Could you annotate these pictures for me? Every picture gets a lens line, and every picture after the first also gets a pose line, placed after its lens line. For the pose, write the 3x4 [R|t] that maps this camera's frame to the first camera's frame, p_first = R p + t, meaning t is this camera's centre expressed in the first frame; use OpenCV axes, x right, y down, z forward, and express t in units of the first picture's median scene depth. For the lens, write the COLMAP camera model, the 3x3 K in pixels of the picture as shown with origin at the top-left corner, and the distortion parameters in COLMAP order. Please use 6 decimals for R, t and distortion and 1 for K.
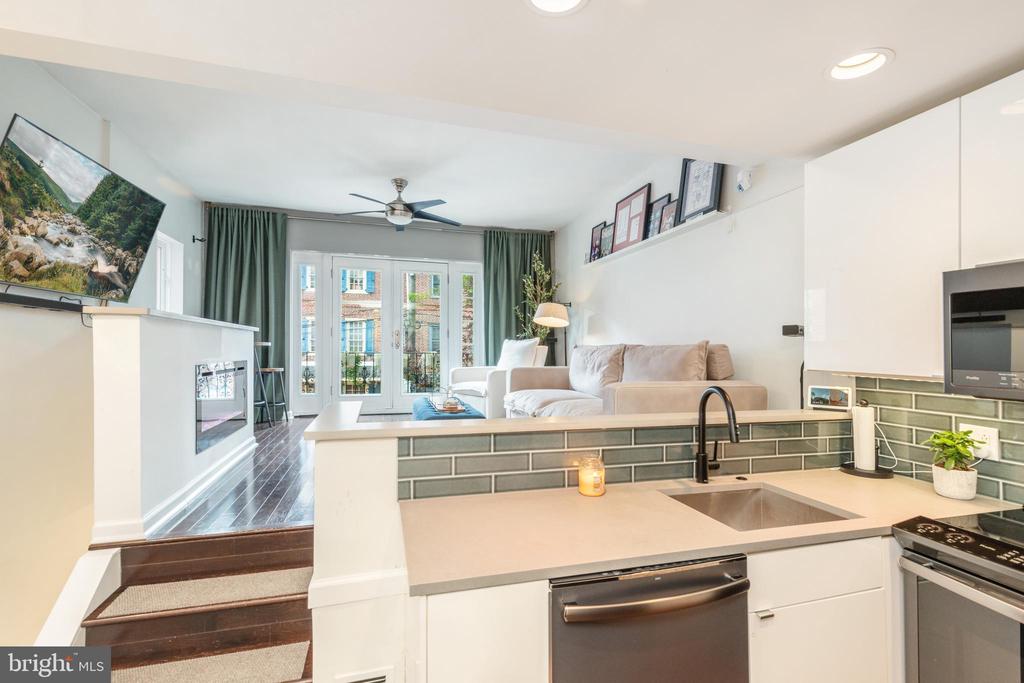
lens RADIAL K [[459.0, 0, 528.5], [0, 459.0, 340.1], [0, 0, 1]] dist [-0.000415, 0.000216]
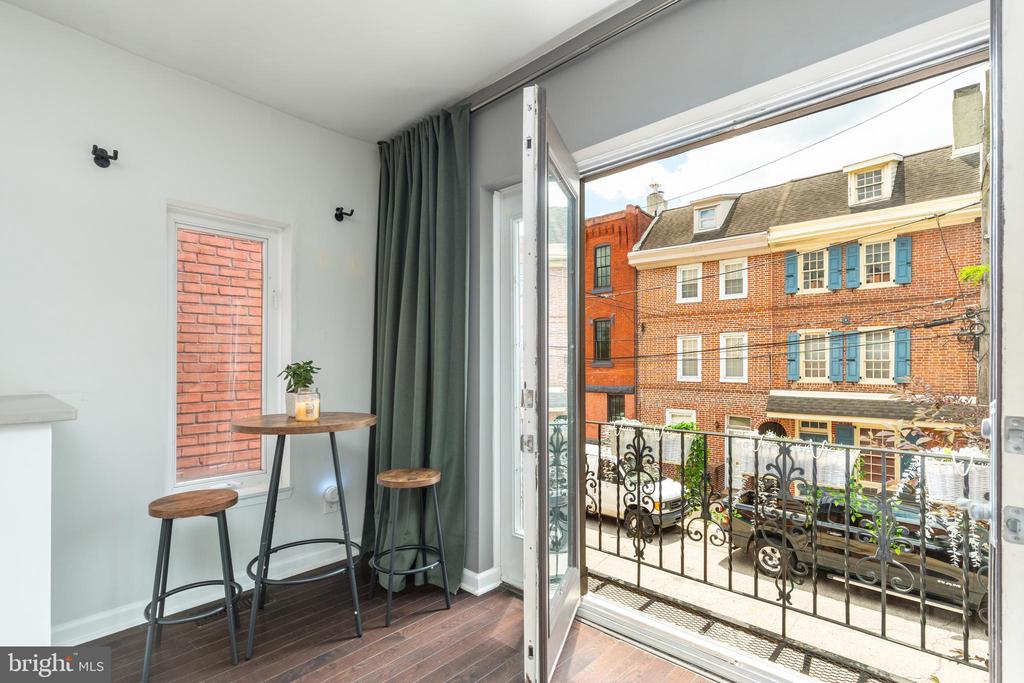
lens RADIAL K [[474.2, 0, 515.8], [0, 474.2, 372.5], [0, 0, 1]] dist [-0.009300, -0.000290]
pose [[0.481149, 0.010010, -0.876582, -0.191881], [0.023533, 0.999427, 0.024329, -0.060507], [0.876323, -0.032334, 0.480638, 1.327891]]
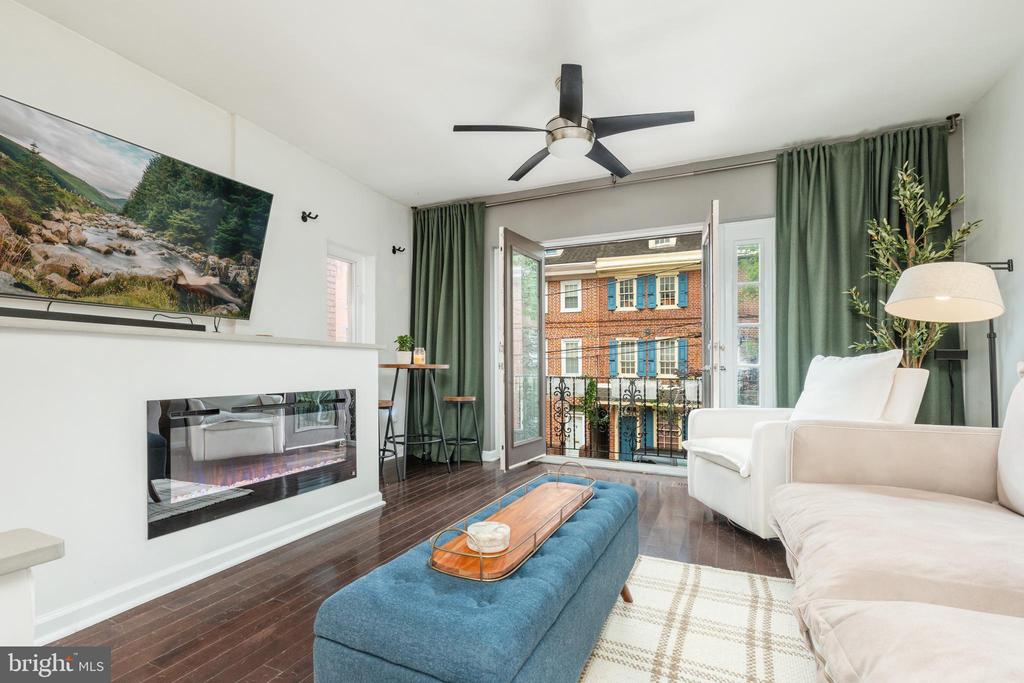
lens RADIAL K [[453.5, 0, 501.6], [0, 453.5, 369.0], [0, 0, 1]] dist [-0.026579, -0.000288]
pose [[0.721094, 0.001036, -0.692837, 0.061529], [0.011922, 0.999832, 0.013904, 0.004766], [0.692735, -0.018286, 0.720960, 0.736197]]
